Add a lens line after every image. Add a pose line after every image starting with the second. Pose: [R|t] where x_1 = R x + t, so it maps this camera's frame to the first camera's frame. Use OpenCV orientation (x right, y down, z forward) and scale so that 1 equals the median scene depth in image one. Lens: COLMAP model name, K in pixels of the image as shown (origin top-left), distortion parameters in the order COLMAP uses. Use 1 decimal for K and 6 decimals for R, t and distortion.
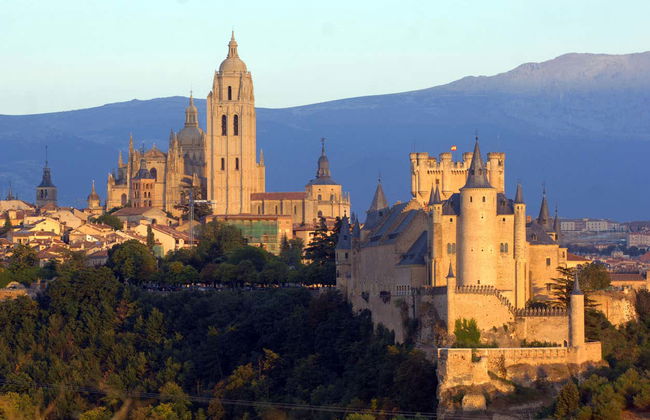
lens RADIAL K [[1408.0, 0, 325.0], [0, 1408.0, 210.0], [0, 0, 1]] dist [-0.017667, -0.126859]
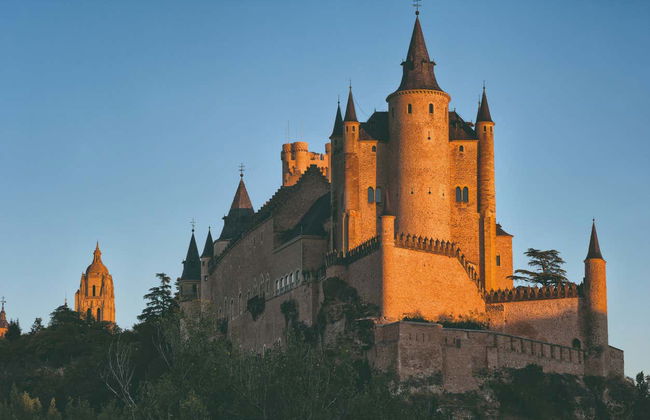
lens RADIAL K [[1408.0, 0, 325.0], [0, 1408.0, 210.0], [0, 0, 1]] dist [-0.017667, -0.126859]
pose [[0.993863, 0.014376, 0.109678, 0.003034], [-0.004969, 0.996320, -0.085571, 0.085292], [-0.110505, 0.084501, 0.990277, 0.410455]]
